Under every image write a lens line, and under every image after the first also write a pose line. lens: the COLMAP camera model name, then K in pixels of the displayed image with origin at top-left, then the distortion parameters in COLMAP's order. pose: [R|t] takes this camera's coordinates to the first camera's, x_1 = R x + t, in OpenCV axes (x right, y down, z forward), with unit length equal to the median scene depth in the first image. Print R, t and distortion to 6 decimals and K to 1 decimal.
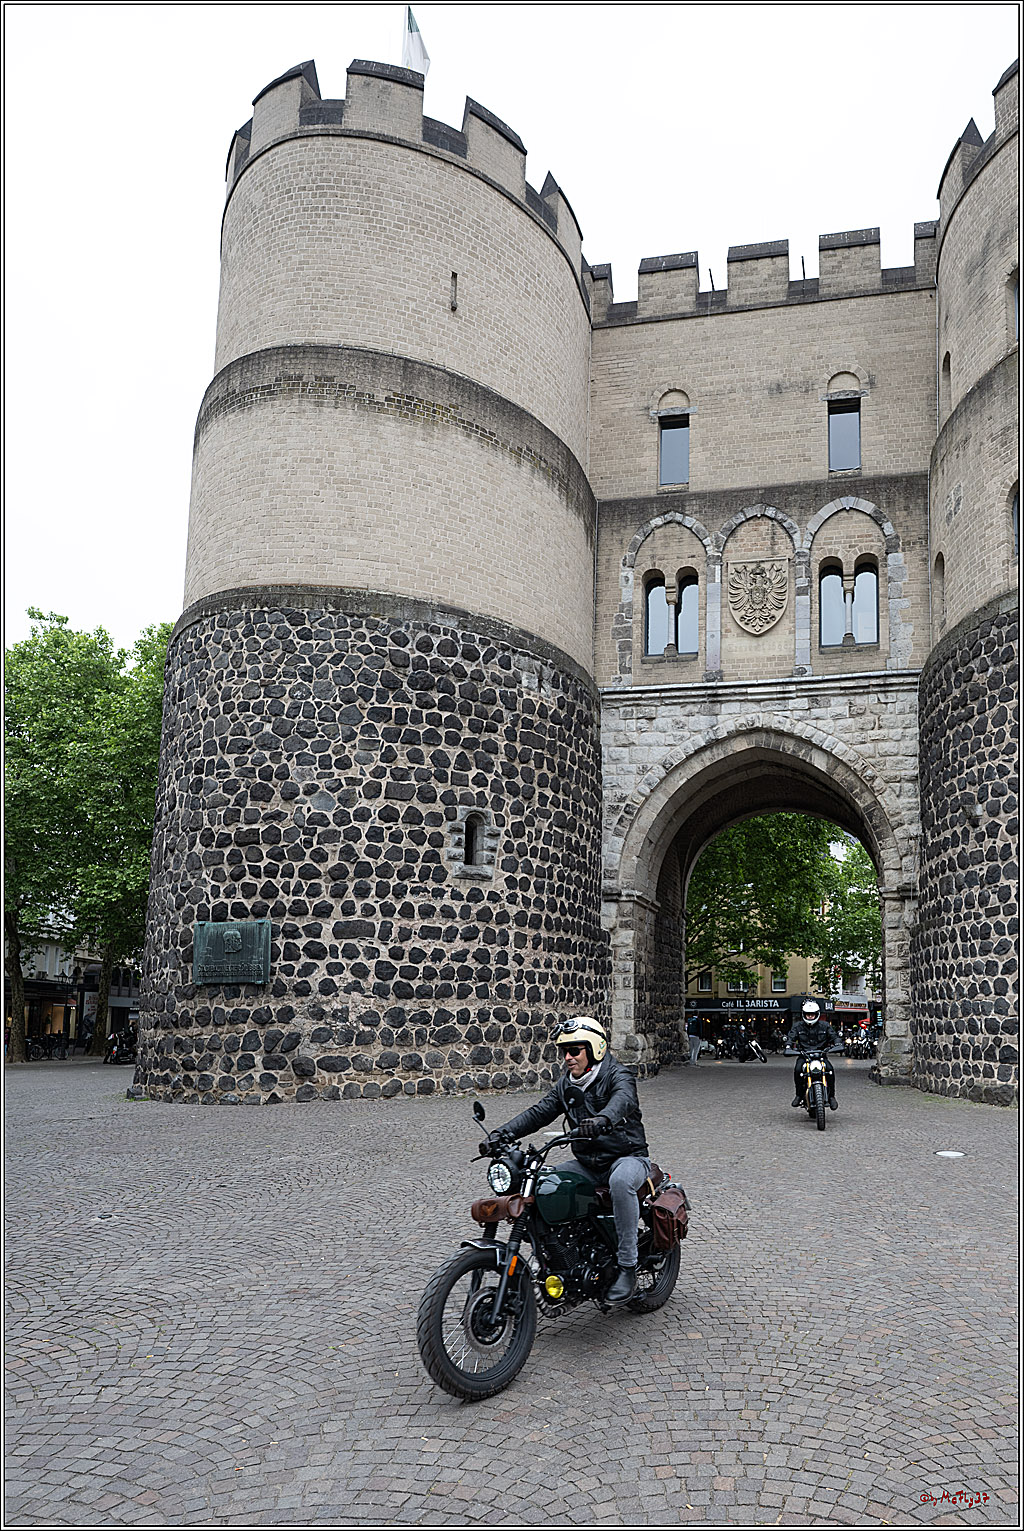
lens RADIAL K [[944.1, 0, 705.8], [0, 944.1, 933.7], [0, 0, 1]] dist [-0.024720, -0.008211]
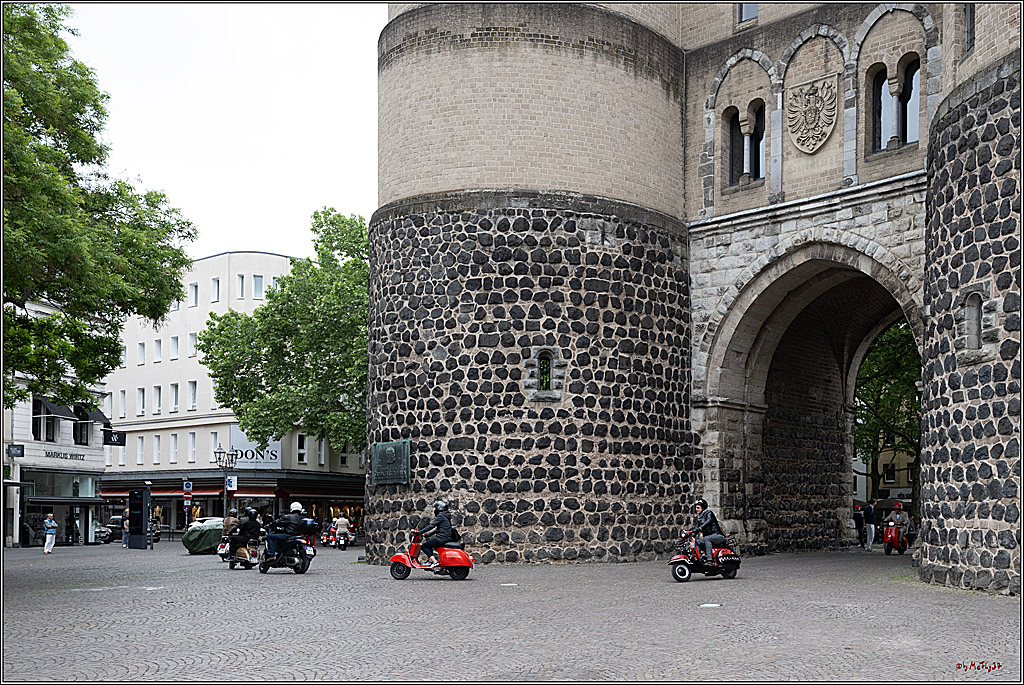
lens RADIAL K [[979.6, 0, 620.6], [0, 979.6, 500.3], [0, 0, 1]] dist [0.020501, -0.020597]
pose [[0.870053, -0.004852, -0.492935, 0.518959], [0.045377, 0.996494, 0.070284, -0.011680], [0.490866, -0.083519, 0.867223, -0.148289]]
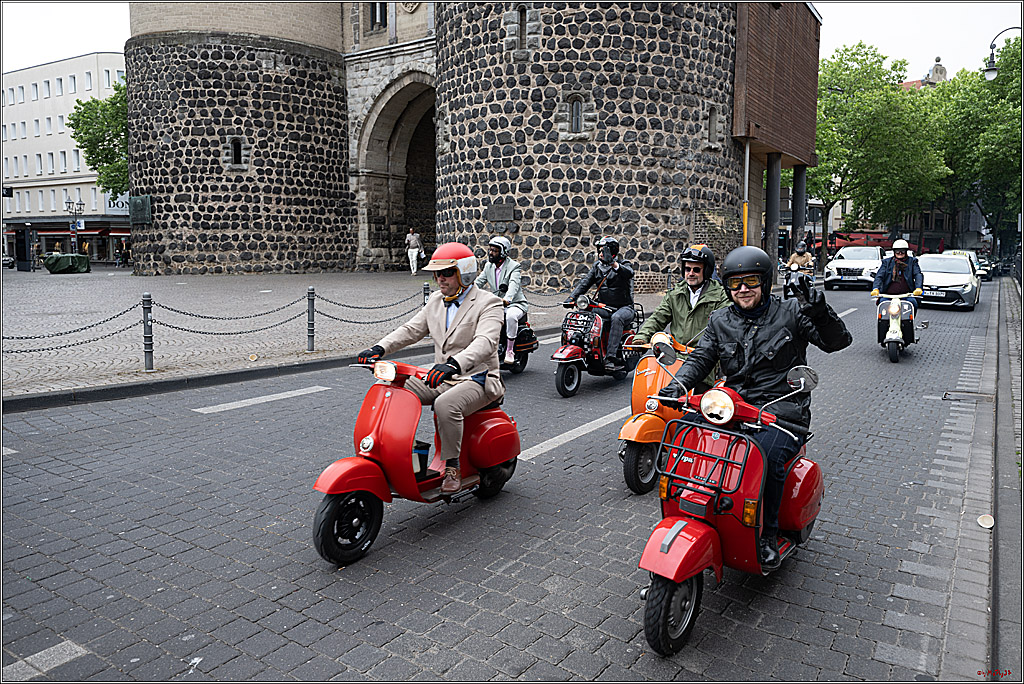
lens RADIAL K [[734.9, 0, 541.8], [0, 734.9, 309.9], [0, 0, 1]] dist [0.018080, 0.000668]
pose [[0.909278, 0.033960, -0.414802, 1.045550], [0.039193, 0.985249, 0.166576, -0.001371], [0.414340, -0.167721, 0.894535, -0.226040]]
